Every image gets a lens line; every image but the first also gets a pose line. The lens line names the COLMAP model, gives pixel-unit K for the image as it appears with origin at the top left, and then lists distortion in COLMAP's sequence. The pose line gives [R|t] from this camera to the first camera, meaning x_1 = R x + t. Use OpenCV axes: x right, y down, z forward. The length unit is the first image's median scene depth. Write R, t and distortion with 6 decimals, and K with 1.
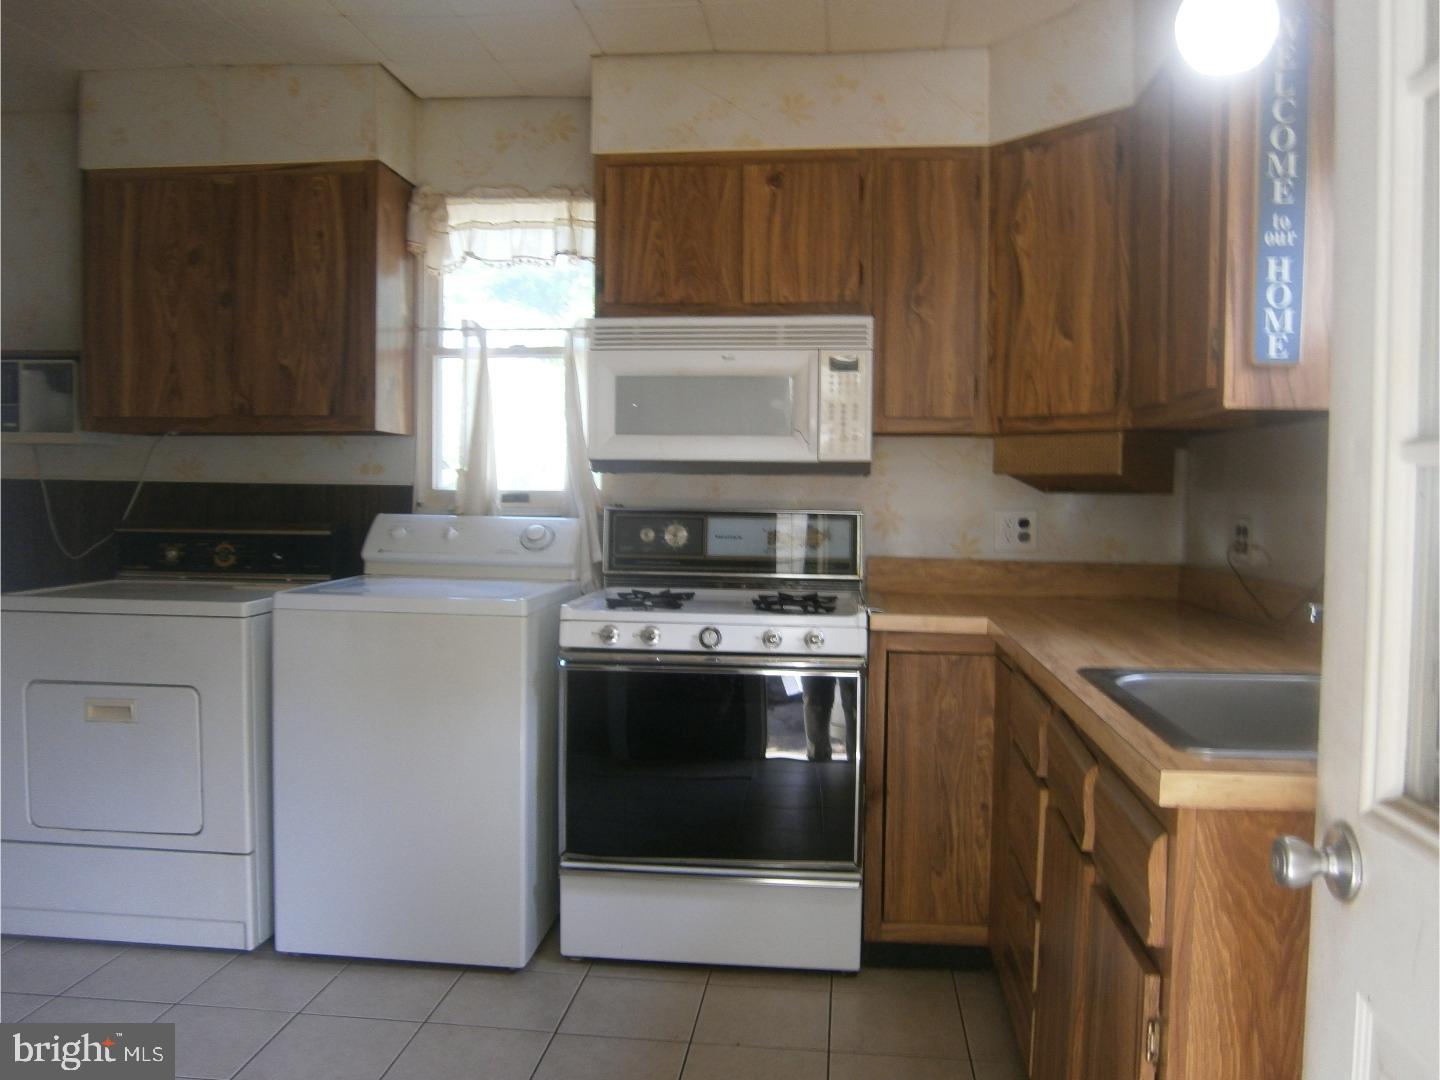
lens RADIAL K [[1127.6, 0, 720.0], [0, 1127.6, 540.0], [0, 0, 1]] dist [-0.013549, -0.004470]
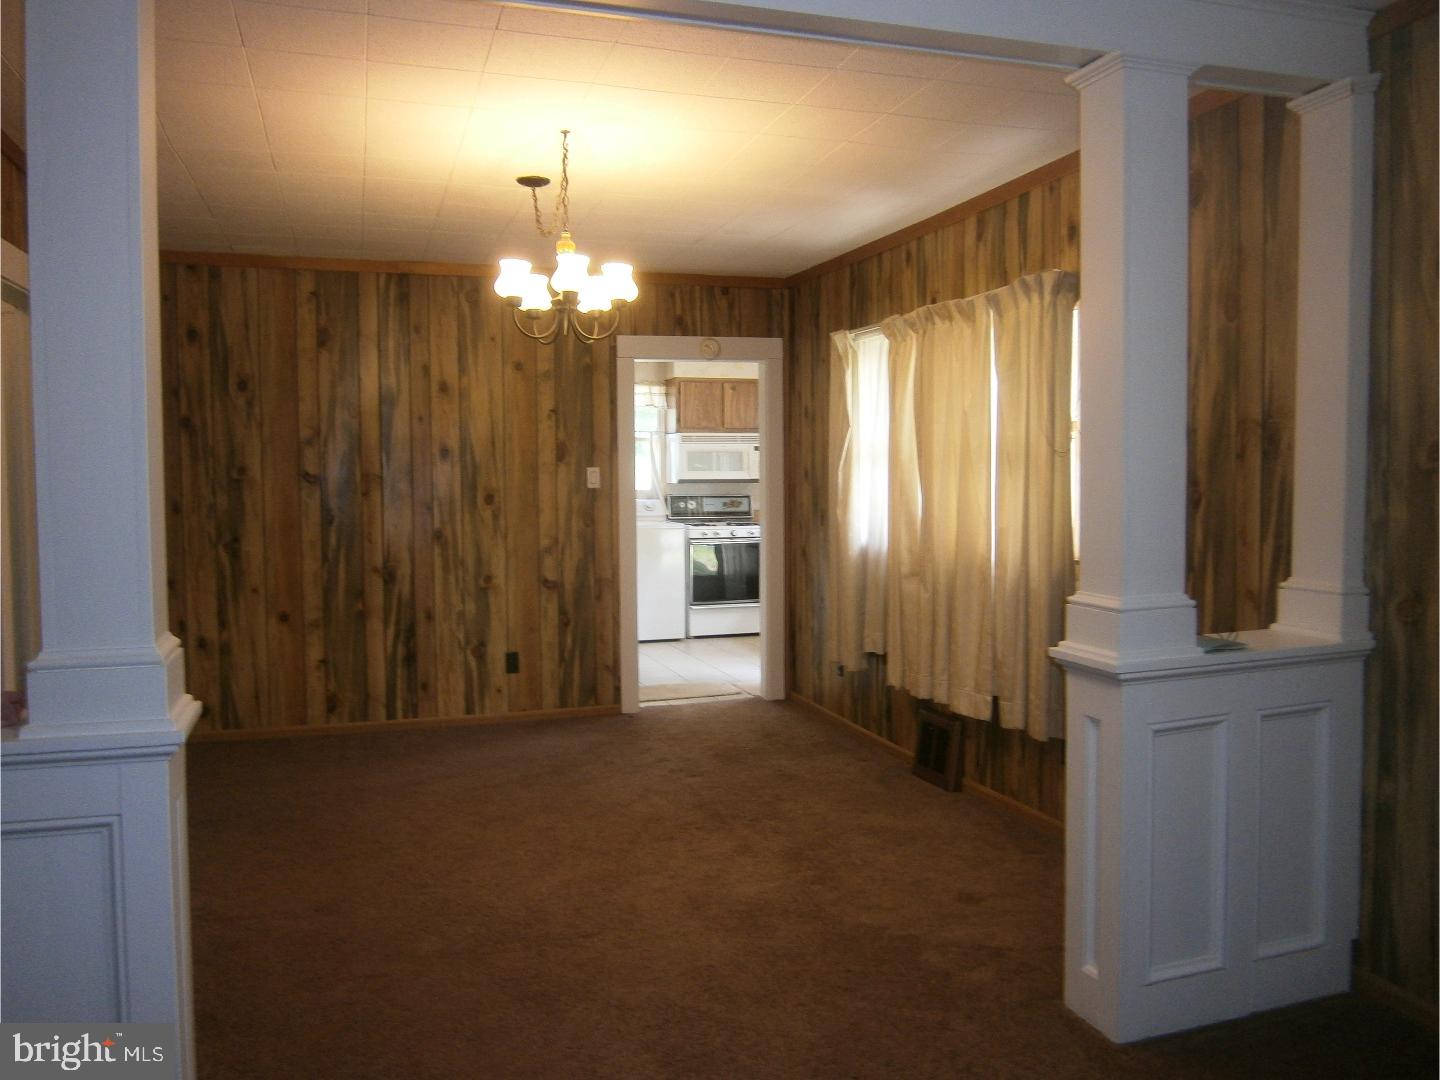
lens RADIAL K [[1127.6, 0, 720.0], [0, 1127.6, 540.0], [0, 0, 1]] dist [-0.013549, -0.004470]
pose [[0.910718, -0.038806, 0.411203, -1.271503], [0.037369, 0.999235, 0.011535, 0.060166], [-0.411336, 0.004861, 0.911471, -1.804749]]
